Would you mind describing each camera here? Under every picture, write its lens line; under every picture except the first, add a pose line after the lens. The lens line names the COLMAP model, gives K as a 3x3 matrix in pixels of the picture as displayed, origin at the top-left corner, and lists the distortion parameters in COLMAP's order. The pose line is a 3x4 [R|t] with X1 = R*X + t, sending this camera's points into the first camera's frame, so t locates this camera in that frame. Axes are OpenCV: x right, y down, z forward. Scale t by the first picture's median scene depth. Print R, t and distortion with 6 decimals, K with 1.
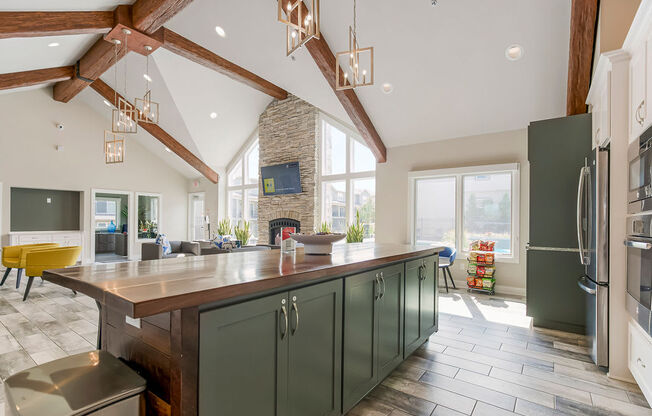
lens RADIAL K [[302.2, 0, 326.0], [0, 302.2, 208.8], [0, 0, 1]] dist [-0.010077, -0.000014]
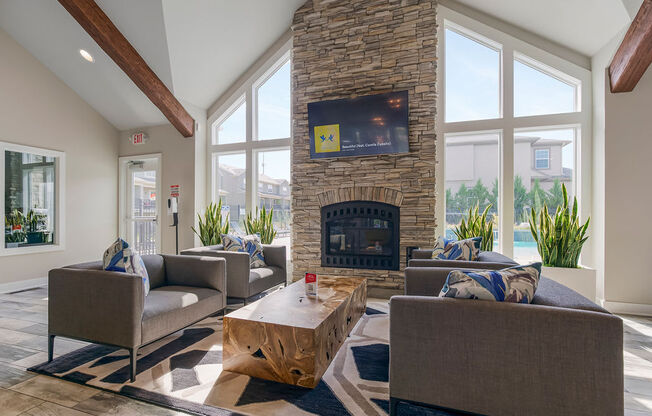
lens RADIAL K [[302.2, 0, 325.6], [0, 302.2, 209.9], [0, 0, 1]] dist [-0.010077, -0.000014]
pose [[0.953459, -0.001384, 0.301519, -0.347836], [-0.007374, 0.999583, 0.027908, 0.031676], [-0.301432, -0.028832, 0.953052, 0.495045]]
